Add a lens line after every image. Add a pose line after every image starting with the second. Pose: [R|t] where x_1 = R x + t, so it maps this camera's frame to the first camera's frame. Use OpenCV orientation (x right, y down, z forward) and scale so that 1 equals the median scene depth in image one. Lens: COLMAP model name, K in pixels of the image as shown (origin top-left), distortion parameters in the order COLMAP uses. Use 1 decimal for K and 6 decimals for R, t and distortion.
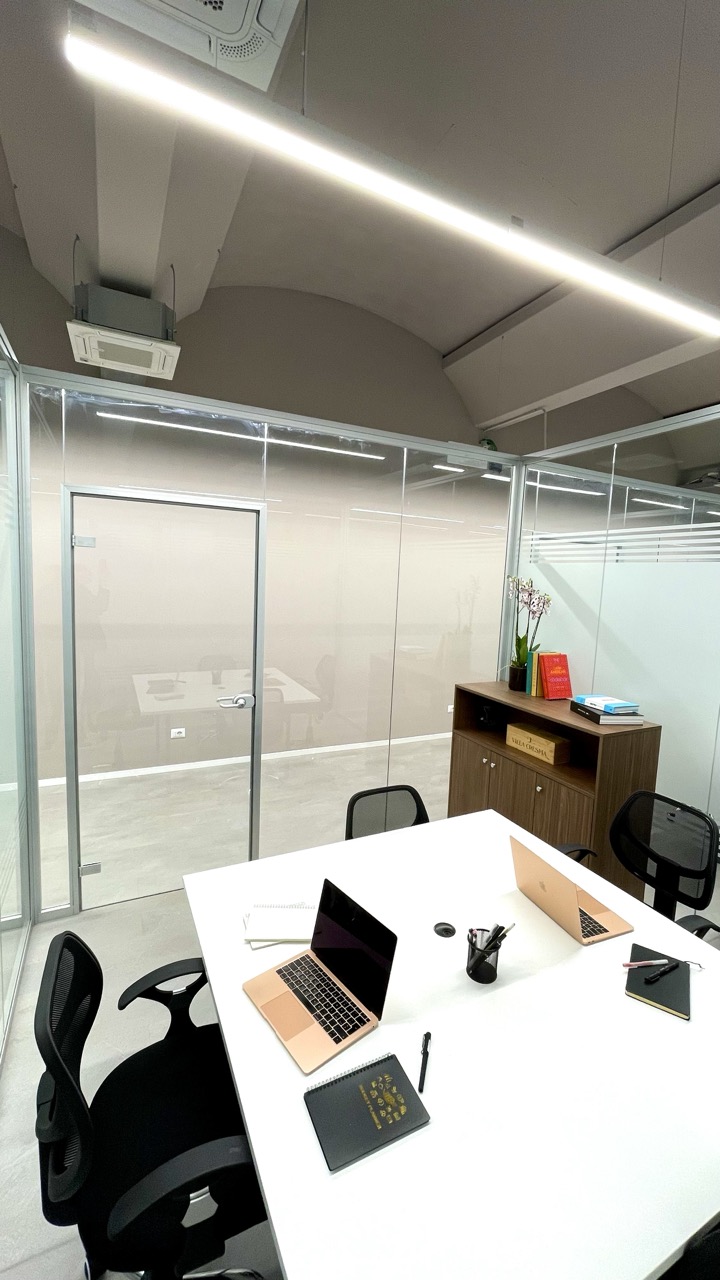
lens RADIAL K [[510.1, 0, 361.7], [0, 510.1, 637.1], [0, 0, 1]] dist [0.000009, 0.000000]
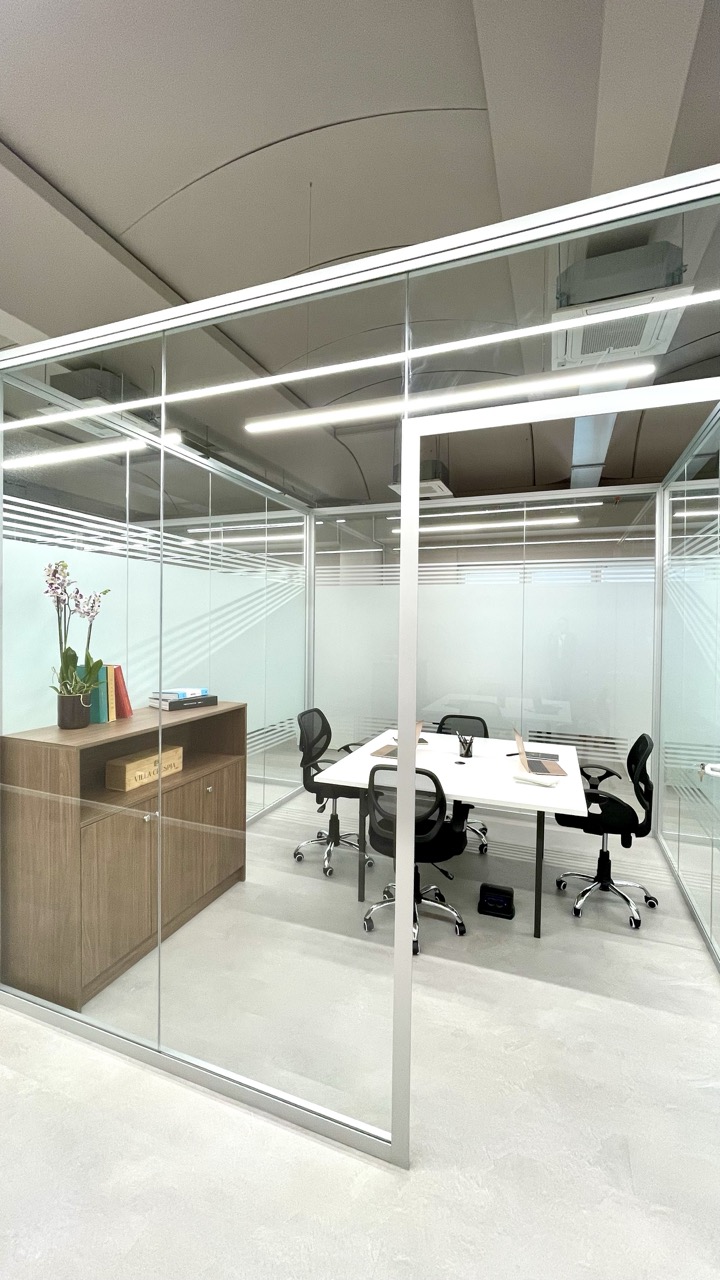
lens RADIAL K [[510.1, 0, 361.1], [0, 510.1, 637.4], [0, 0, 1]] dist [0.000009, 0.000000]
pose [[-0.682161, -0.068647, 0.727973, -0.546477], [0.045975, 0.989587, 0.136398, -0.120954], [-0.729756, 0.126514, -0.671901, 1.313863]]
